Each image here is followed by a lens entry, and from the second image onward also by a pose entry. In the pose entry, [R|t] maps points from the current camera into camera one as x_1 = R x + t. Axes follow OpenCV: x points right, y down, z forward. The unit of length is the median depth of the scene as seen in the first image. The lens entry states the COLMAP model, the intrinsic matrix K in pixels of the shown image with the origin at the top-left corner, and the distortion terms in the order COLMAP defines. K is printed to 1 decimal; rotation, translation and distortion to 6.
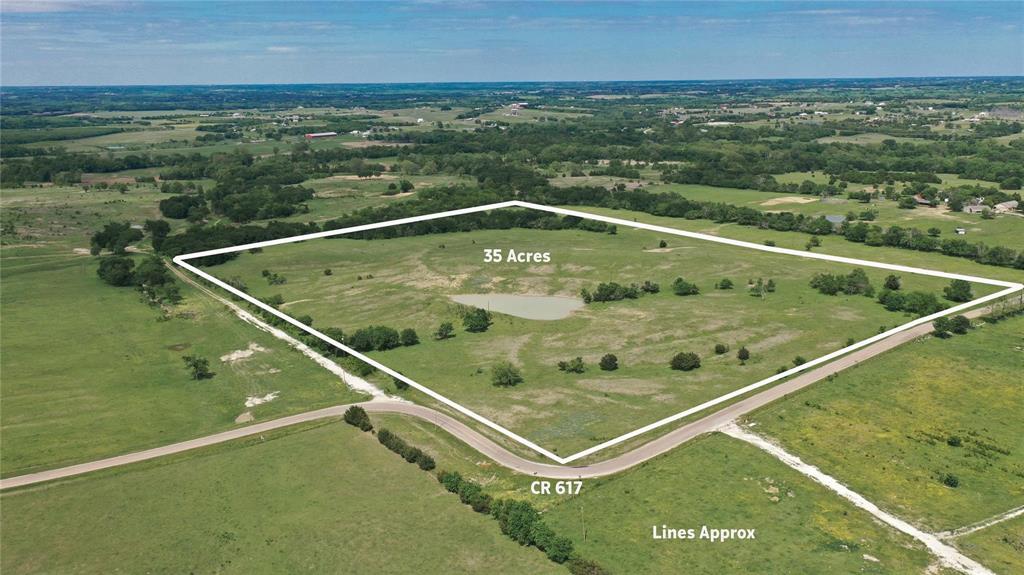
lens RADIAL K [[805.0, 0, 509.6], [0, 805.0, 286.6], [0, 0, 1]] dist [-0.001148, 0.004932]
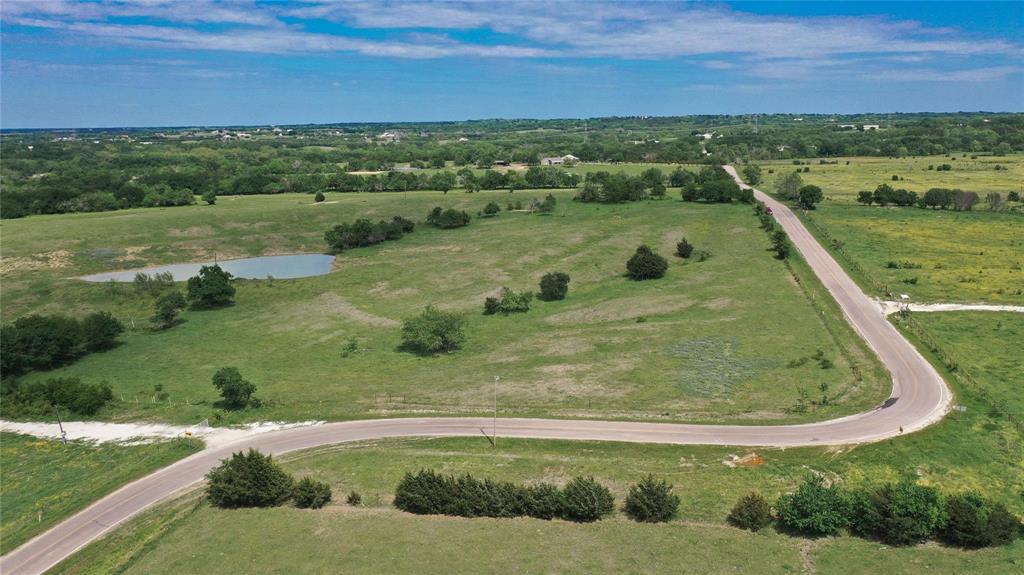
lens RADIAL K [[805.0, 0, 509.6], [0, 805.0, 286.6], [0, 0, 1]] dist [-0.001148, 0.004932]
pose [[0.734989, -0.132205, 0.665067, -0.294388], [0.172336, 0.985024, 0.005352, 0.086535], [-0.655814, 0.110681, 0.746765, 0.598000]]
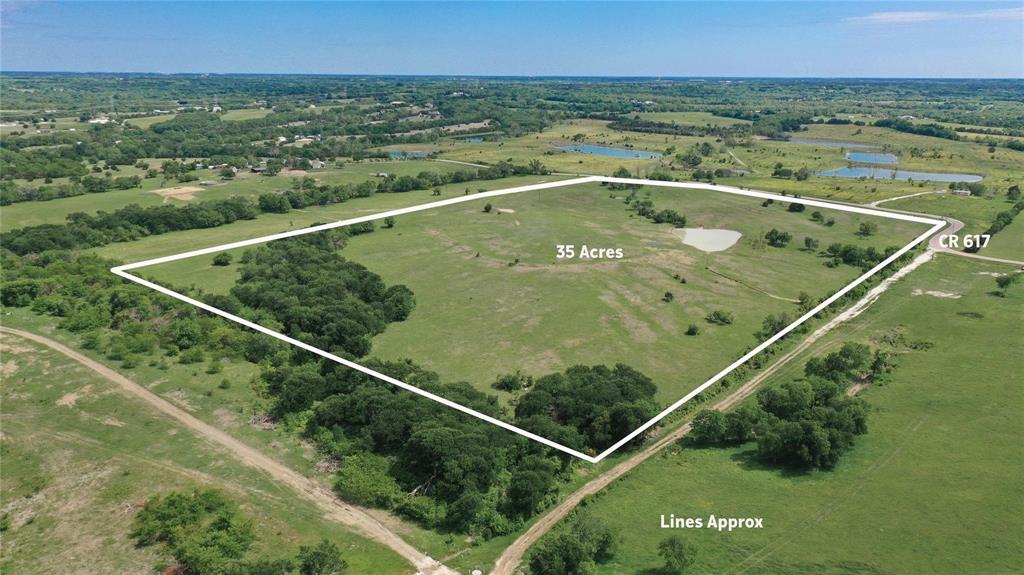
lens RADIAL K [[805.0, 0, 509.6], [0, 805.0, 286.6], [0, 0, 1]] dist [-0.001148, 0.004932]
pose [[-0.251514, -0.237481, 0.938266, -1.388891], [0.233086, 0.926035, 0.296867, -0.440749], [-0.939368, 0.293363, -0.177557, 1.999320]]
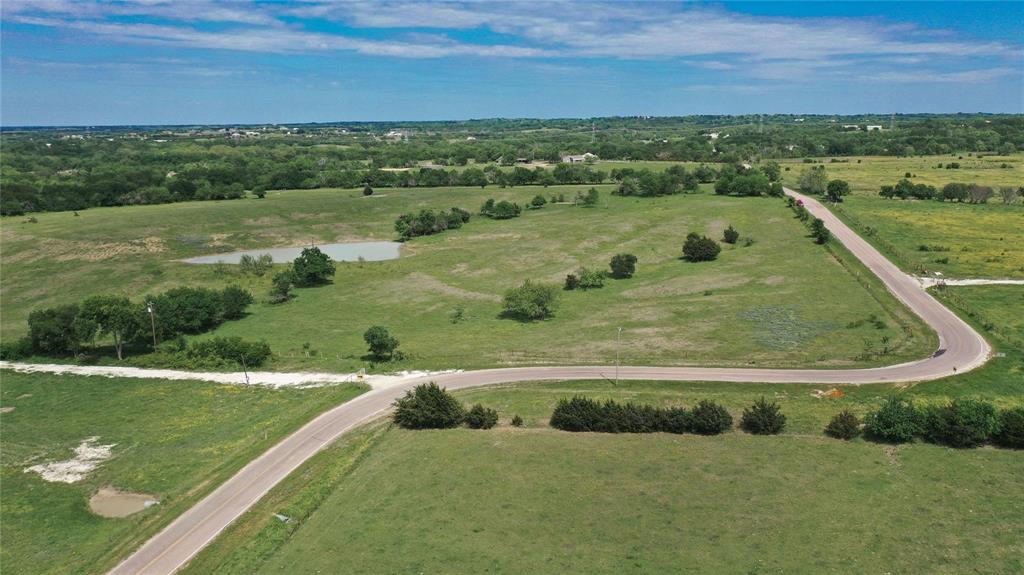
lens RADIAL K [[805.0, 0, 509.6], [0, 805.0, 286.6], [0, 0, 1]] dist [-0.001148, 0.004932]
pose [[0.733315, -0.130543, 0.667239, -0.391818], [0.169725, 0.985471, 0.006271, 0.091713], [-0.658364, 0.108649, 0.744817, 0.586667]]
